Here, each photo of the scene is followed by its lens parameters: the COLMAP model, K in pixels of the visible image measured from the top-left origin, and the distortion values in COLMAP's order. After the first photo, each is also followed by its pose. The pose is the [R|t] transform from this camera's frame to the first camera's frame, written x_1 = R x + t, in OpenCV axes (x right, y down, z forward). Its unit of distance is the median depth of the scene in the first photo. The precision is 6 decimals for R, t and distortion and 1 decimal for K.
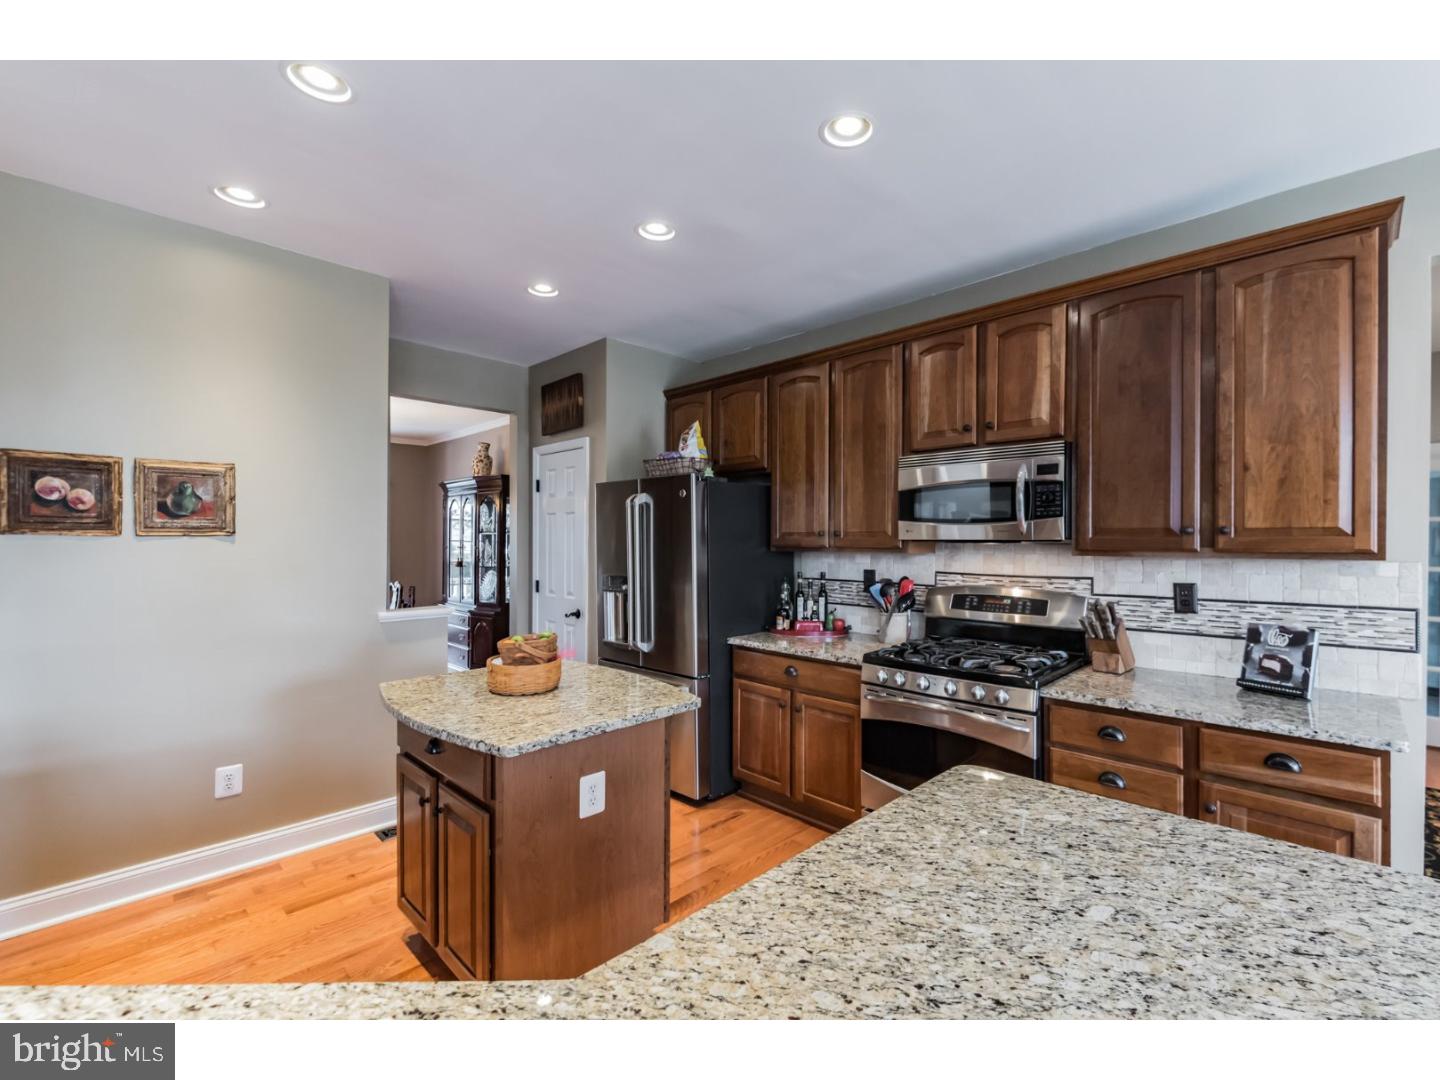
lens RADIAL K [[637.3, 0, 724.1], [0, 637.3, 539.4], [0, 0, 1]] dist [-0.000717, -0.000047]
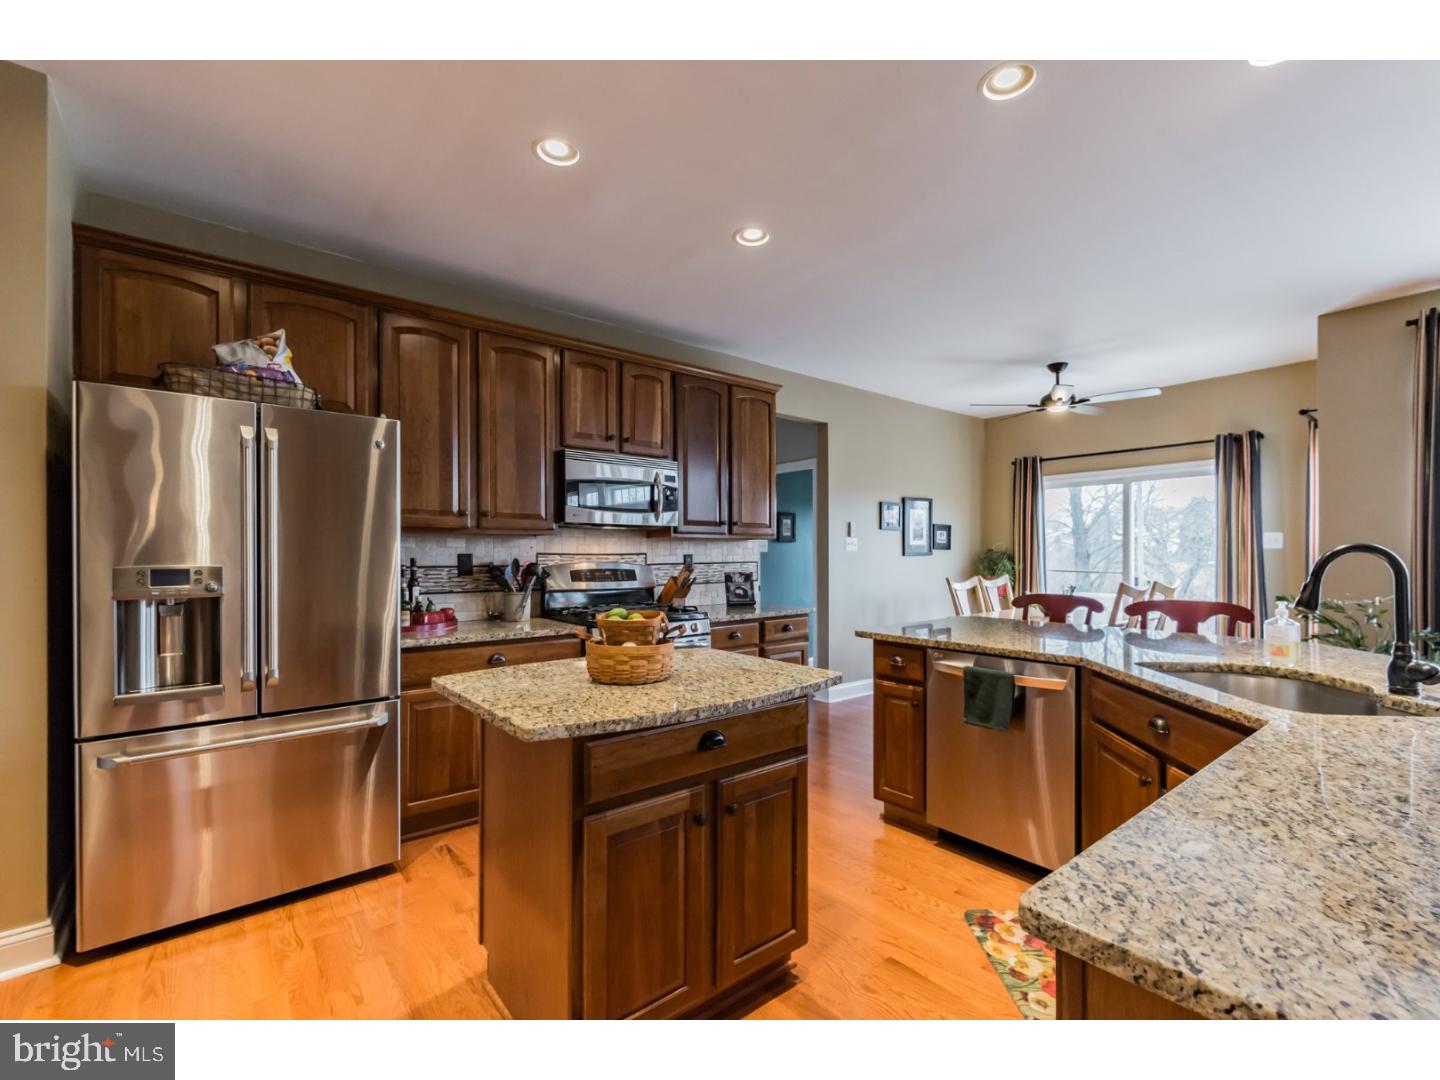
lens RADIAL K [[637.3, 0, 723.0], [0, 637.3, 552.8], [0, 0, 1]] dist [-0.000717, -0.000047]
pose [[0.090588, 0.005481, 0.995873, -0.911445], [-0.000686, 0.999985, -0.005441, 0.066599], [-0.995888, -0.000190, 0.090591, 0.683397]]
